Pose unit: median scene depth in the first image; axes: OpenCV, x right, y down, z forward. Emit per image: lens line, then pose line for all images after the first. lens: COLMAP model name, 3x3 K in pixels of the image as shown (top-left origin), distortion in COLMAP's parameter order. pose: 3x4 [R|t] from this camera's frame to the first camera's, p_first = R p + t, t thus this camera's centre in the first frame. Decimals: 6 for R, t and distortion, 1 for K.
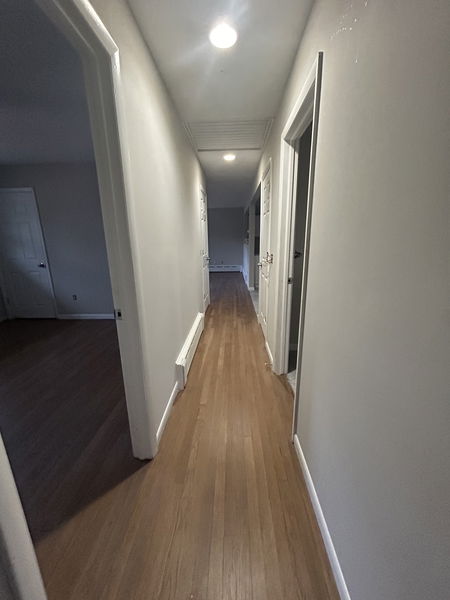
lens RADIAL K [[241.0, 0, 225.9], [0, 241.0, 299.4], [0, 0, 1]] dist [-0.001471, 0.001321]
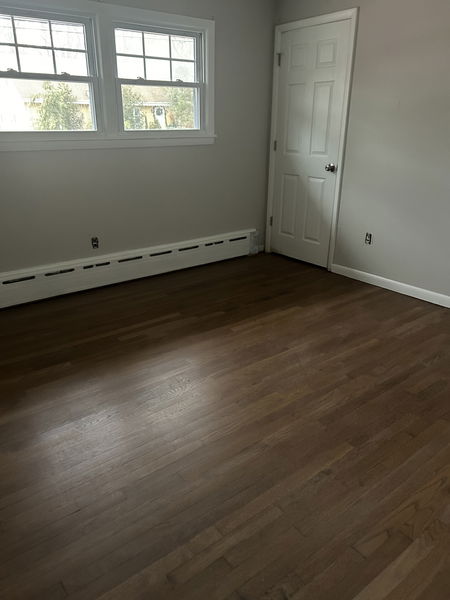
lens RADIAL K [[455.2, 0, 224.8], [0, 455.2, 298.4], [0, 0, 1]] dist [0.004098, 0.001209]
pose [[0.640978, 0.295980, -0.708197, -0.122636], [-0.206945, 0.955134, 0.211880, -0.029259], [0.739136, 0.010747, 0.673471, 0.159438]]
